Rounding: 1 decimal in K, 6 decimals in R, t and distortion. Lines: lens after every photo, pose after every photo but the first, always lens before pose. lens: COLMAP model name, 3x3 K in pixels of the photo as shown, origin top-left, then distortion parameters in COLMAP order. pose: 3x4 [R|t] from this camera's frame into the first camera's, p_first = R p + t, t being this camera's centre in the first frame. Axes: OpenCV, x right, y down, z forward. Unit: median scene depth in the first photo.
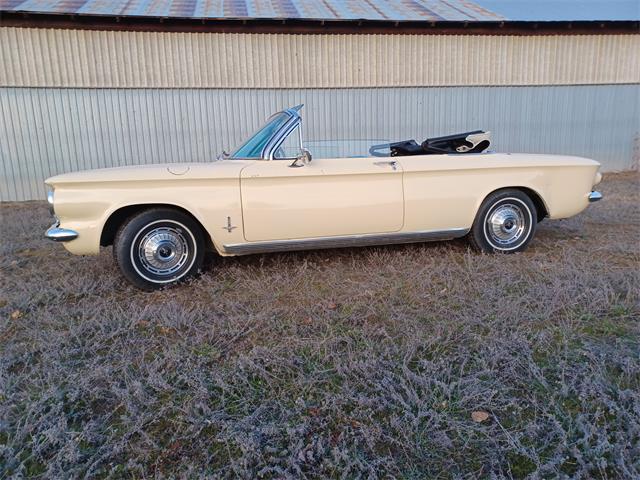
lens RADIAL K [[498.9, 0, 320.0], [0, 498.9, 240.0], [0, 0, 1]] dist [0.047683, -0.001192]
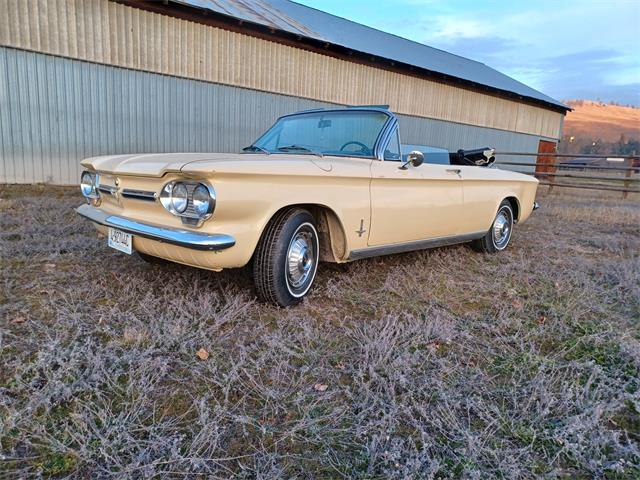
lens RADIAL K [[498.9, 0, 320.0], [0, 498.9, 240.0], [0, 0, 1]] dist [0.047683, -0.001192]
pose [[0.834530, -0.013248, 0.550803, -0.695783], [0.015144, 0.999885, 0.001104, -0.010204], [-0.550754, 0.007420, 0.834635, 0.257078]]
